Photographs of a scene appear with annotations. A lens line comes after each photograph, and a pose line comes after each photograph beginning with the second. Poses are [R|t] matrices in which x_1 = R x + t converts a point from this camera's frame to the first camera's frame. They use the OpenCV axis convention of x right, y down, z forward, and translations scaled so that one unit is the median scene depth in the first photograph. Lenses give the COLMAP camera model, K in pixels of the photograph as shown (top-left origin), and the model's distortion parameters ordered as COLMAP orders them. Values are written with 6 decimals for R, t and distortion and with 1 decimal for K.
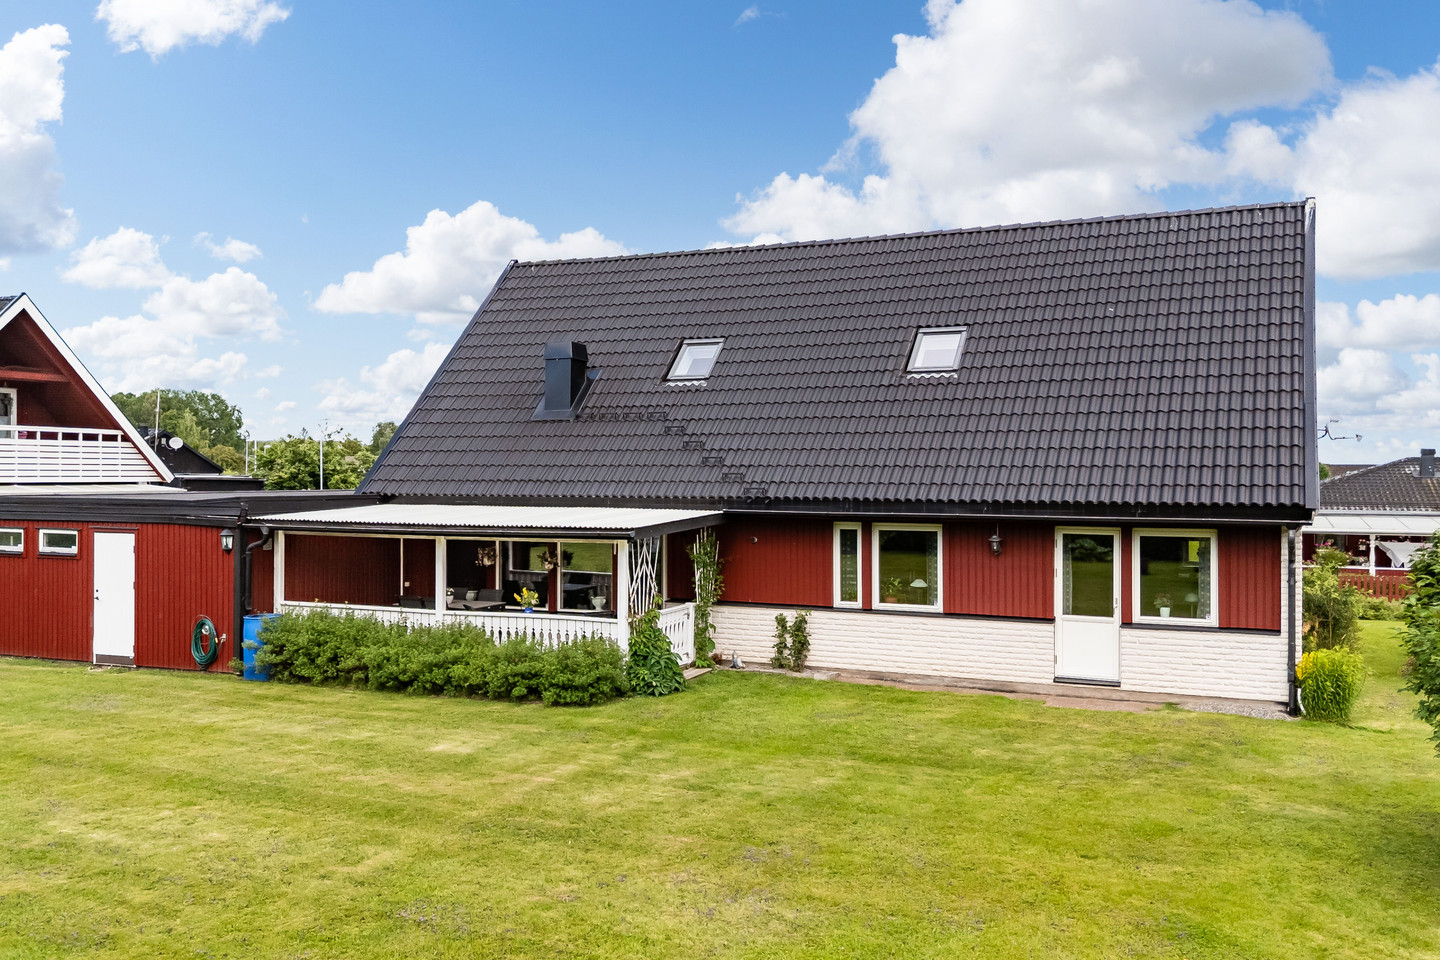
lens RADIAL K [[1352.7, 0, 717.7], [0, 1352.7, 464.1], [0, 0, 1]] dist [0.063733, -0.012010]
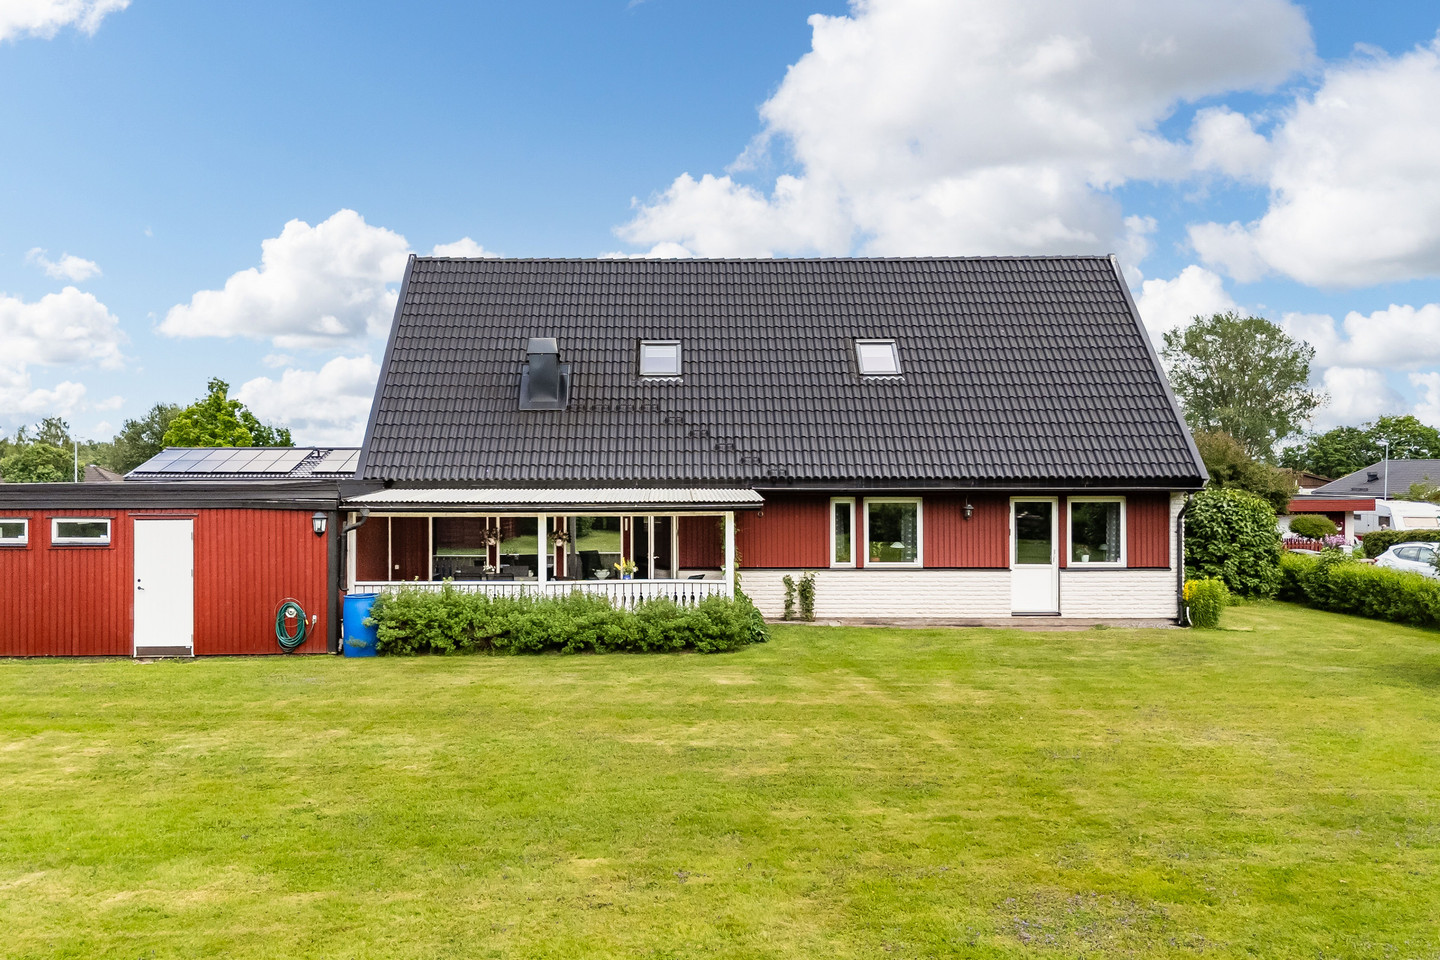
lens RADIAL K [[1352.7, 0, 717.7], [0, 1352.7, 464.1], [0, 0, 1]] dist [0.063733, -0.012010]
pose [[0.900314, -0.003167, 0.435229, -0.538116], [0.005267, 0.999980, -0.003618, 0.017420], [-0.435209, 0.005550, 0.900312, -0.043144]]
